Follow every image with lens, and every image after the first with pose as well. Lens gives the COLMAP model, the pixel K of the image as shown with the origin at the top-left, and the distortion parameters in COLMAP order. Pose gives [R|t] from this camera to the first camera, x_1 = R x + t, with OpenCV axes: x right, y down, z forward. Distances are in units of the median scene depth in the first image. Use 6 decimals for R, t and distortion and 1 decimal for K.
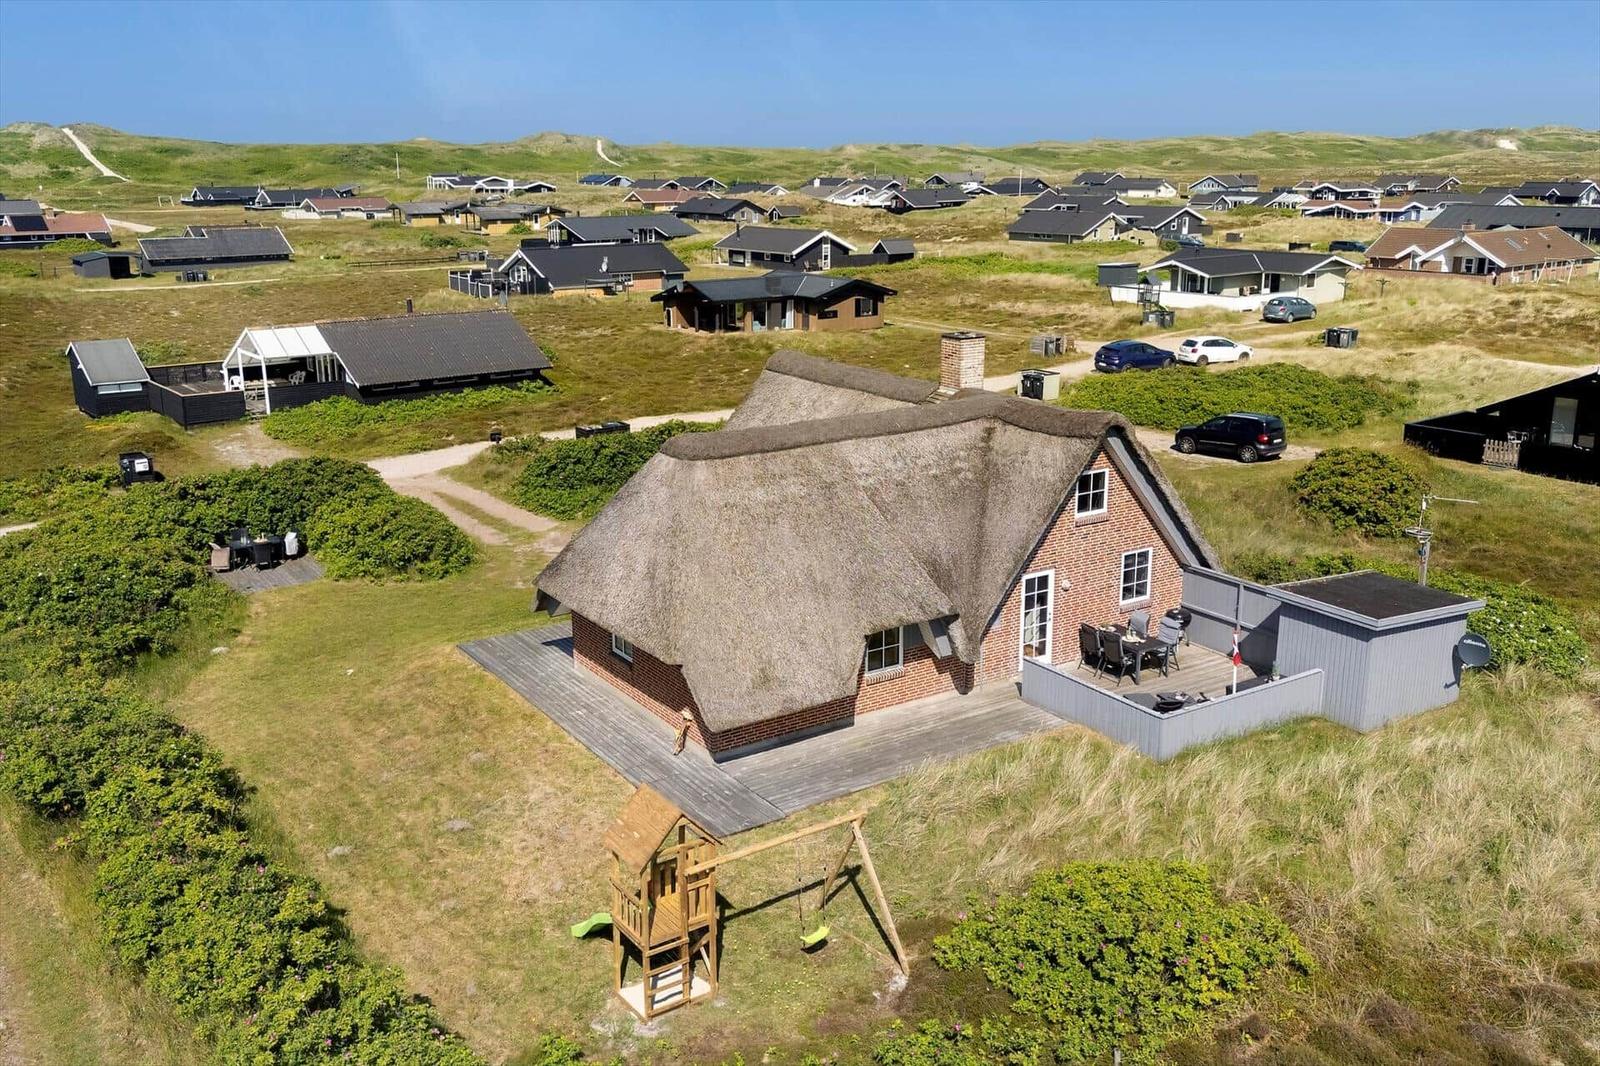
lens RADIAL K [[1448.1, 0, 800.0], [0, 1448.1, 533.0], [0, 0, 1]] dist [0.071948, -0.063144]
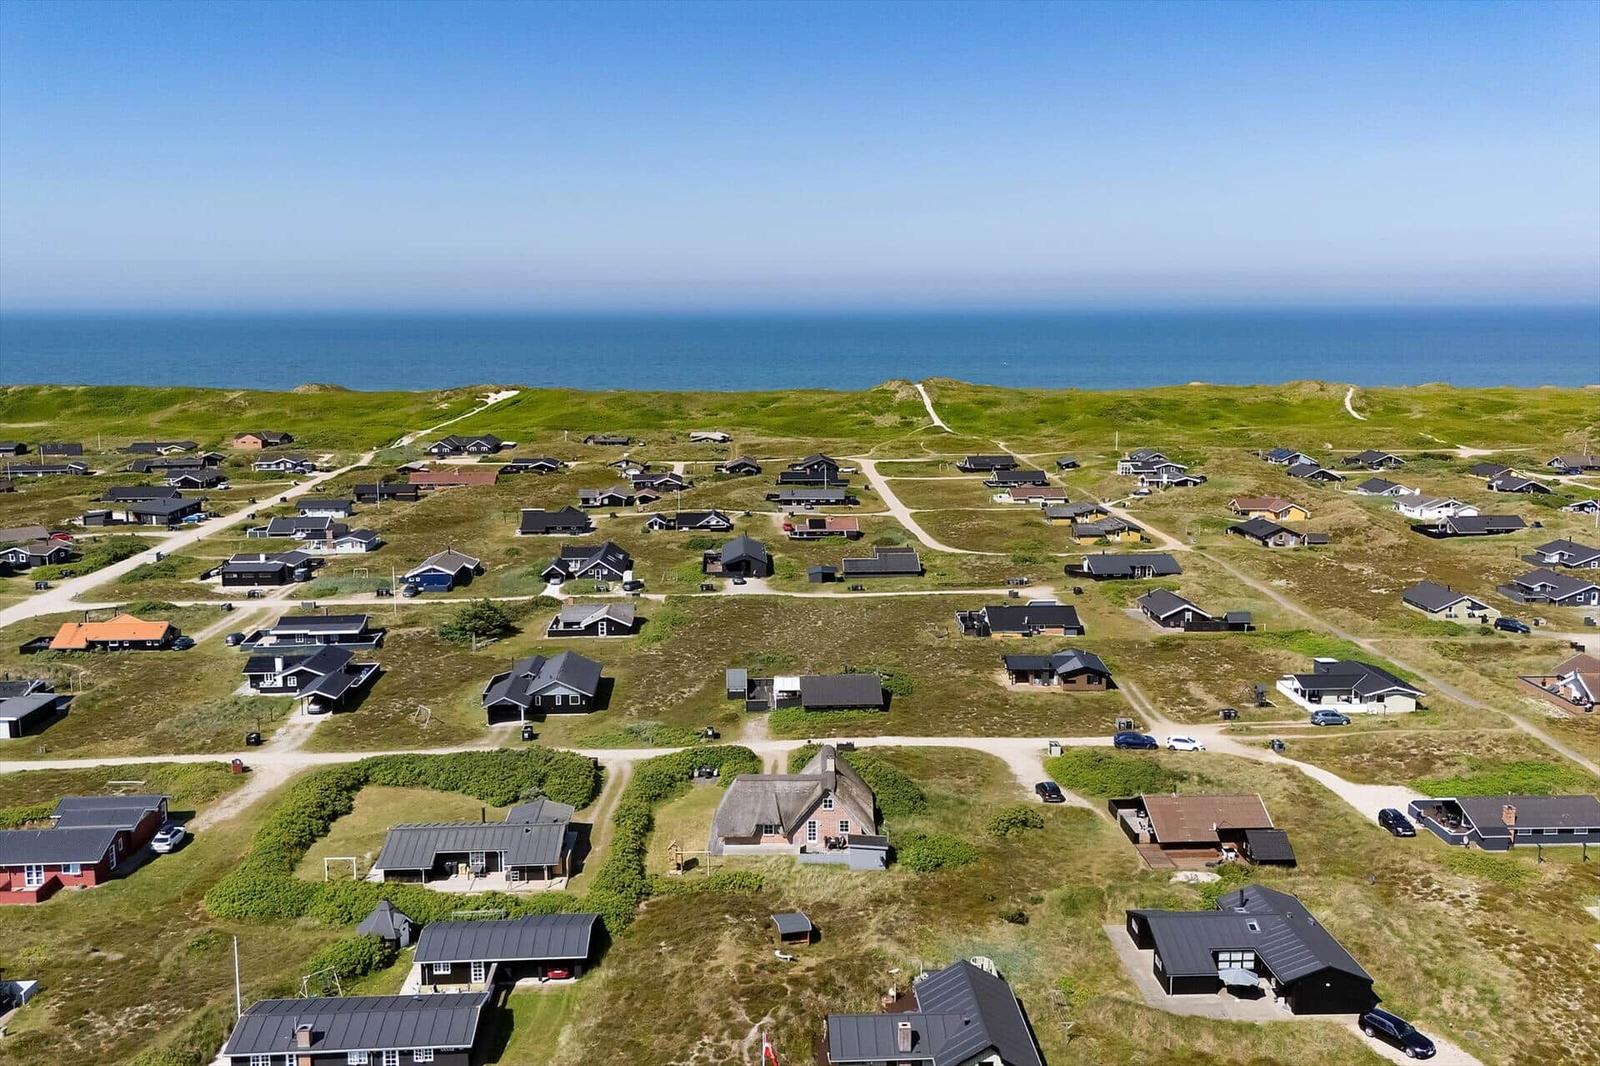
lens RADIAL K [[1448.1, 0, 800.0], [0, 1448.1, 533.0], [0, 0, 1]] dist [0.071948, -0.063144]
pose [[0.833862, 0.094972, -0.543742, 0.317052], [-0.151452, 0.986646, -0.059930, -0.072579], [0.530789, 0.132324, 0.837110, -0.363382]]
